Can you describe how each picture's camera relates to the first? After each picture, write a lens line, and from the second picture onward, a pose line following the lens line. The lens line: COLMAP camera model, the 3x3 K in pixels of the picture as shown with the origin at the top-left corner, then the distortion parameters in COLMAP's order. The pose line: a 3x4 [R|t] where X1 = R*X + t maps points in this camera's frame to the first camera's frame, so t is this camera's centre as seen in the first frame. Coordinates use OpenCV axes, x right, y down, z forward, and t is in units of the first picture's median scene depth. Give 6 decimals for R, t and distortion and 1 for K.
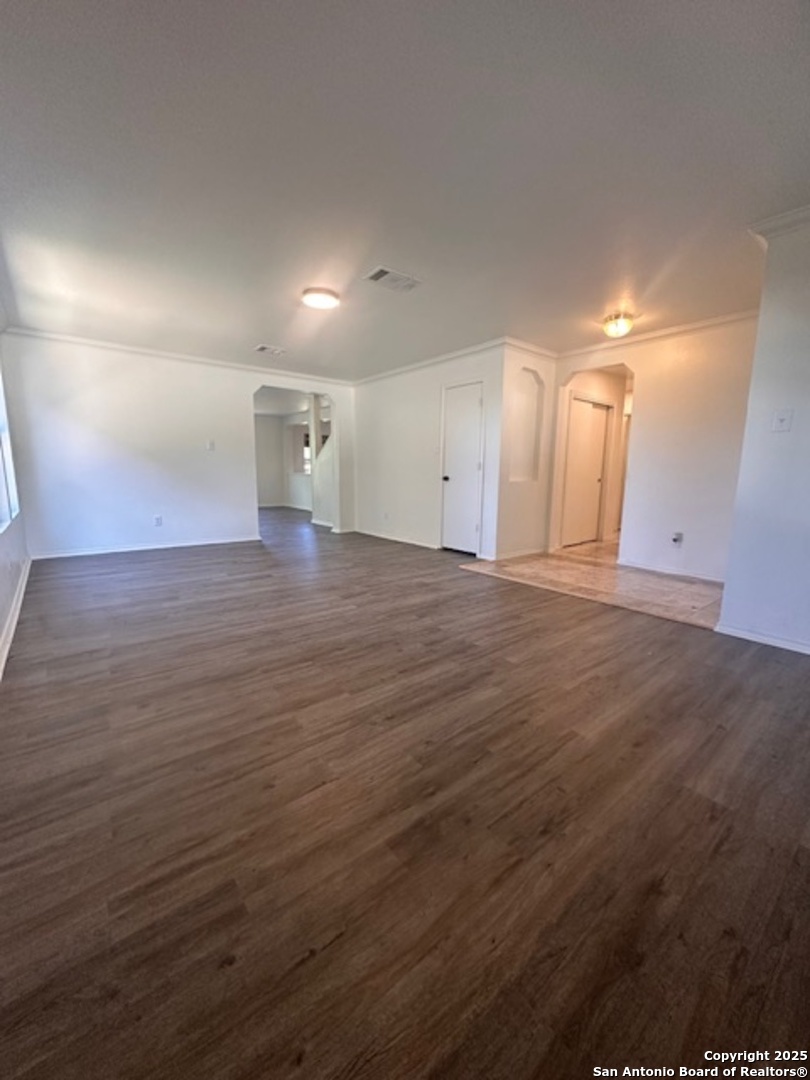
lens RADIAL K [[430.9, 0, 405.6], [0, 430.9, 539.3], [0, 0, 1]] dist [-0.002775, -0.000021]
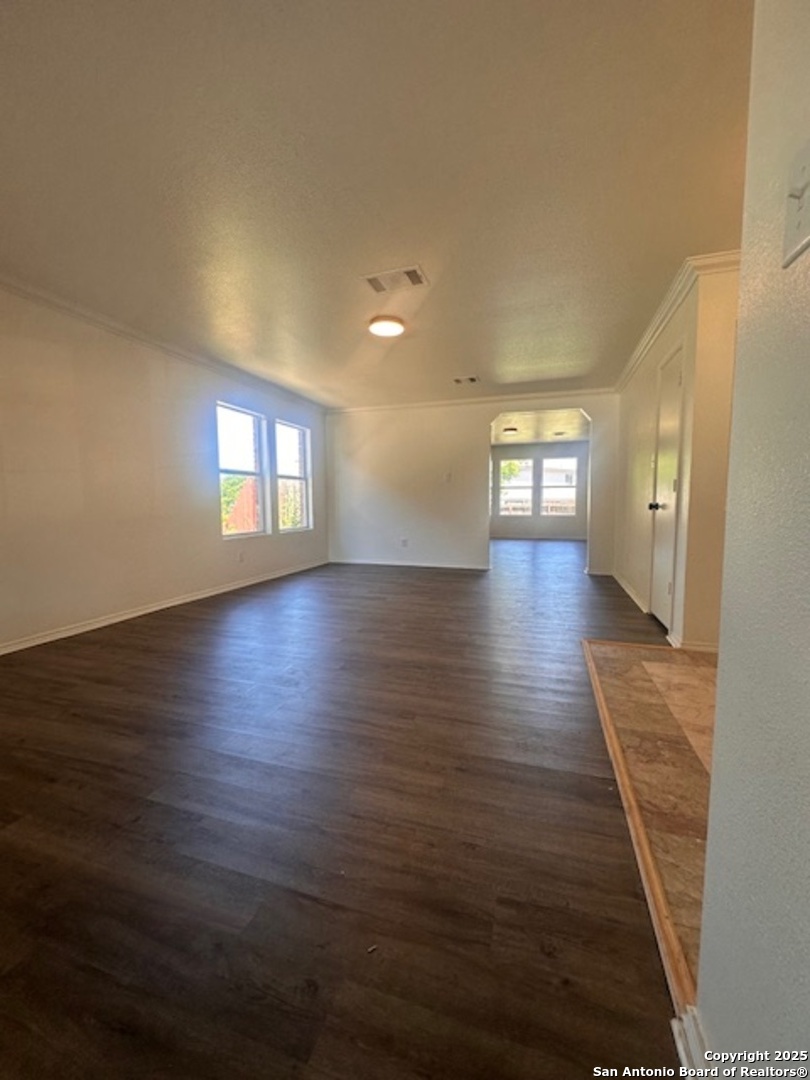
lens RADIAL K [[430.9, 0, 405.6], [0, 430.9, 539.3], [0, 0, 1]] dist [-0.002775, -0.000021]
pose [[0.542952, 0.058983, -0.837690, 0.758209], [-0.117624, 0.993038, -0.006317, -0.076073], [0.831486, 0.101962, 0.546109, 0.596795]]
